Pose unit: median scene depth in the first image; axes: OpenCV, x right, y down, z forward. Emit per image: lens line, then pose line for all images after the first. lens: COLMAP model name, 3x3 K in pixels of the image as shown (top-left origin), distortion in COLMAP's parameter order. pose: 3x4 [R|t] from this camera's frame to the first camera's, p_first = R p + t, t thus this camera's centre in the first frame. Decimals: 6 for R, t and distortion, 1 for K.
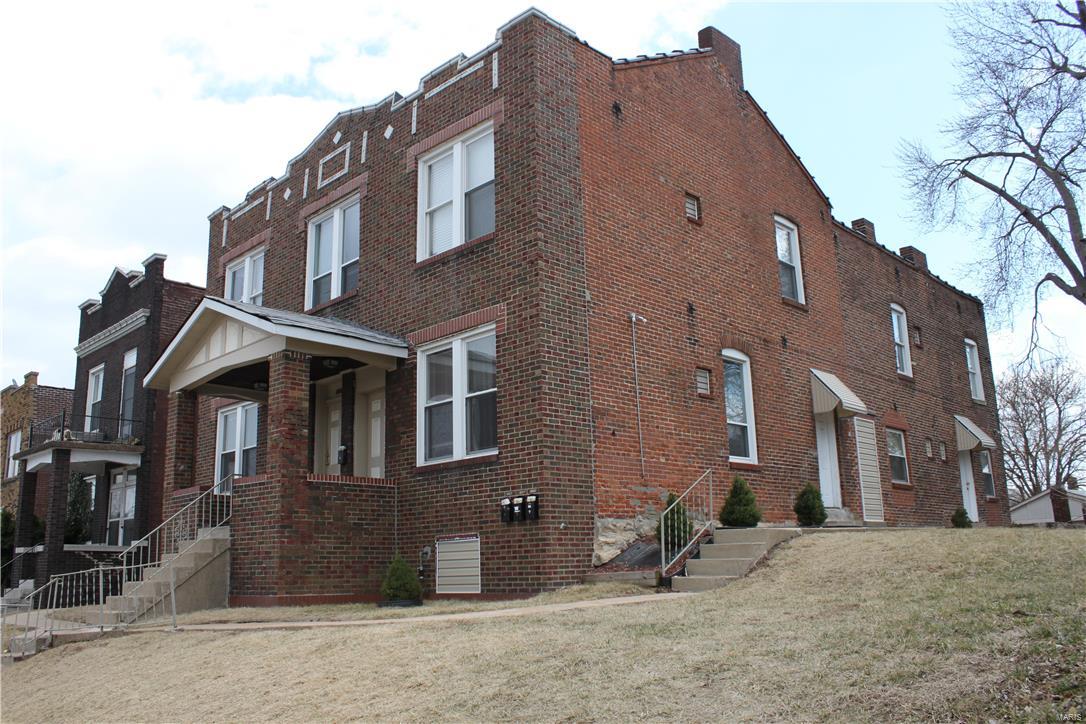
lens RADIAL K [[912.4, 0, 528.4], [0, 912.4, 350.0], [0, 0, 1]] dist [-0.158317, 0.132746]
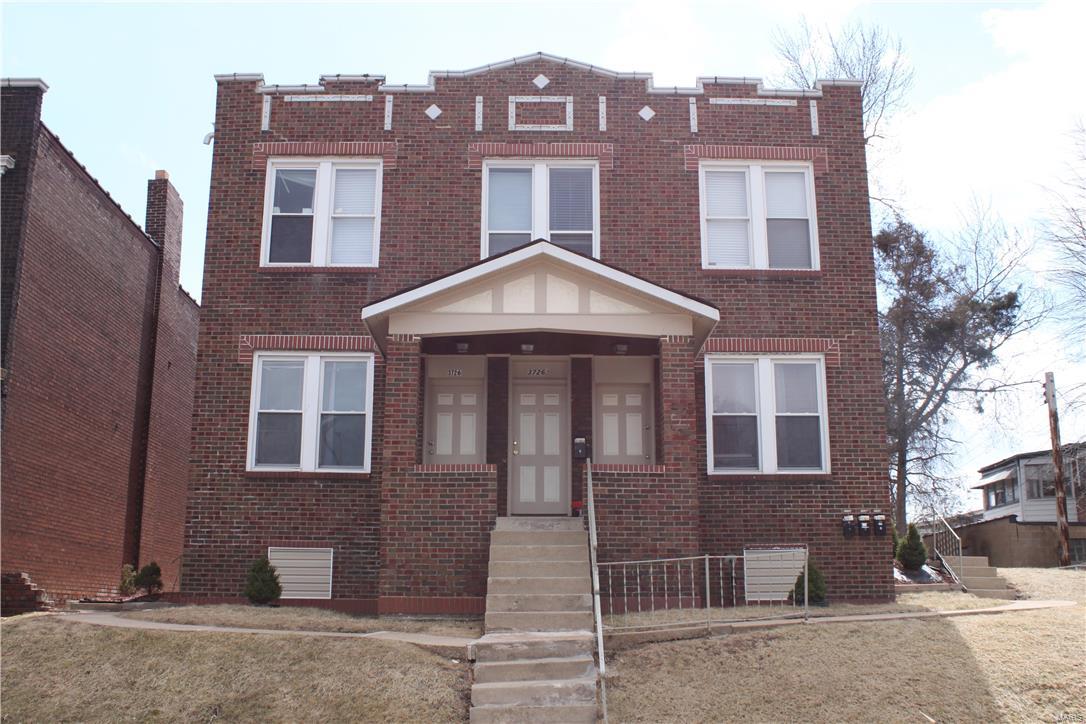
lens RADIAL K [[1105.1, 0, 543.7], [0, 1105.1, 359.9], [0, 0, 1]] dist [-0.098126, 0.000000]
pose [[0.688376, 0.195321, 0.698561, -1.079335], [-0.192752, 0.977695, -0.083426, 0.137599], [-0.699274, -0.077220, 0.710670, 0.269623]]
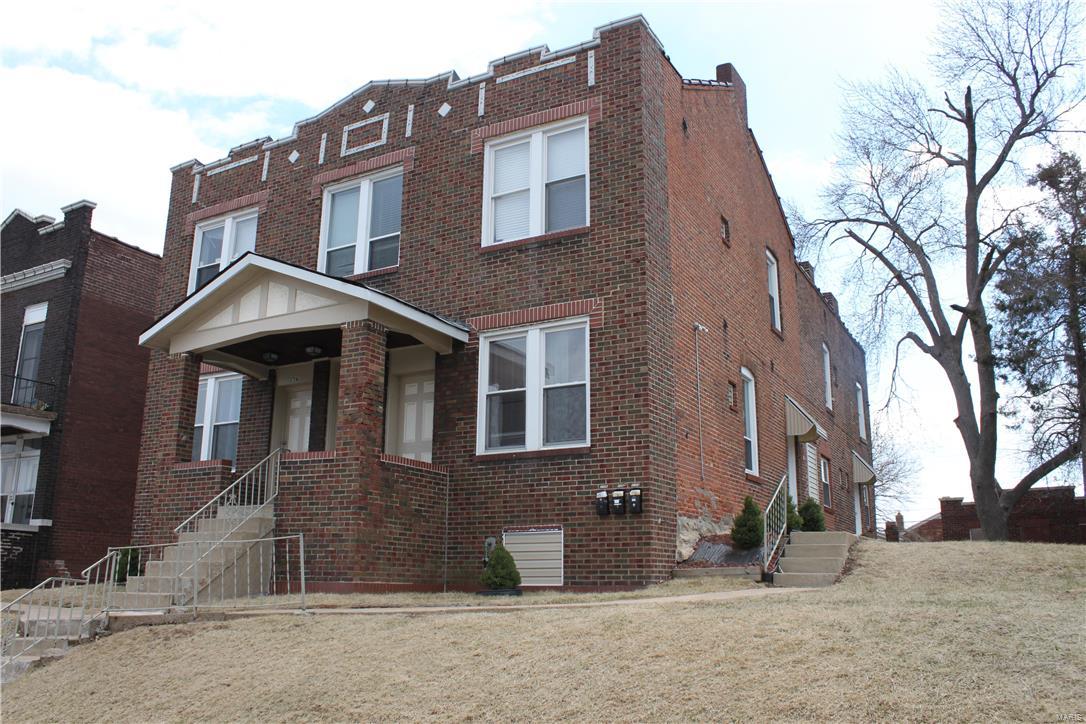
lens RADIAL K [[912.4, 0, 533.8], [0, 912.4, 351.0], [0, 0, 1]] dist [-0.158317, 0.132746]
pose [[0.960705, 0.103919, 0.257384, -0.315673], [-0.098976, 0.994571, -0.032123, 0.042057], [-0.259325, 0.005386, 0.965775, 0.044207]]
